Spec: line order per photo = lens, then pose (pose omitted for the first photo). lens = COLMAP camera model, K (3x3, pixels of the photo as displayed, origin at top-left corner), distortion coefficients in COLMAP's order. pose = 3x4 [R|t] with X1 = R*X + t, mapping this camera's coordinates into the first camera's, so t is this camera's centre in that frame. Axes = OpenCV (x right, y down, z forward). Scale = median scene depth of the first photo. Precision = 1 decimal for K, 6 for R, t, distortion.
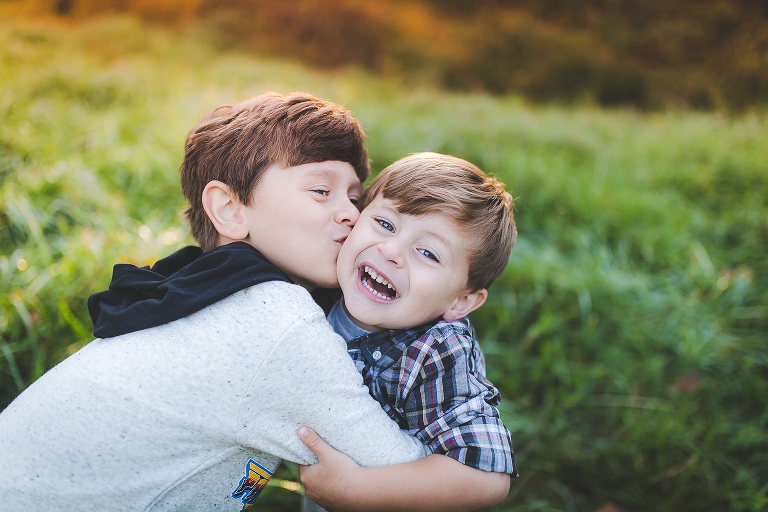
lens RADIAL K [[722.5, 0, 382.6], [0, 722.5, 254.6], [0, 0, 1]] dist [-0.001864, 0.006294]
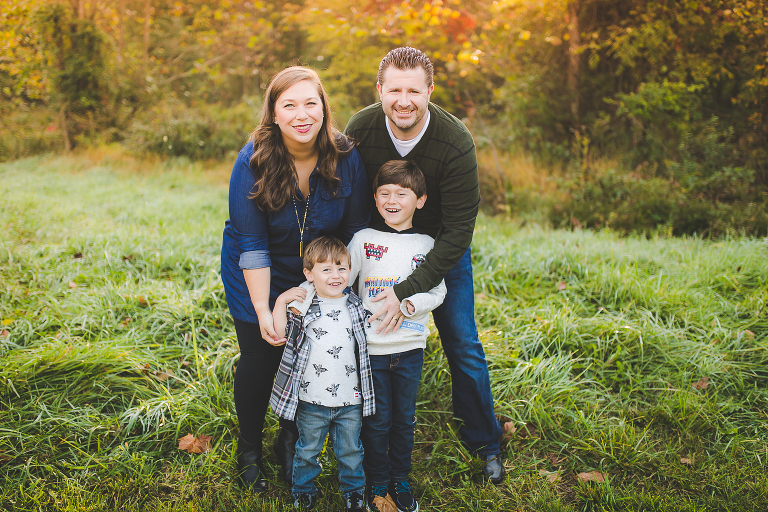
lens RADIAL K [[722.5, 0, 382.6], [0, 722.5, 254.6], [0, 0, 1]] dist [-0.001864, 0.006294]
pose [[0.990091, -0.026143, -0.137973, -0.059224], [0.000152, 0.982717, -0.185116, 0.102143], [0.140428, 0.183261, 0.972983, -0.492570]]
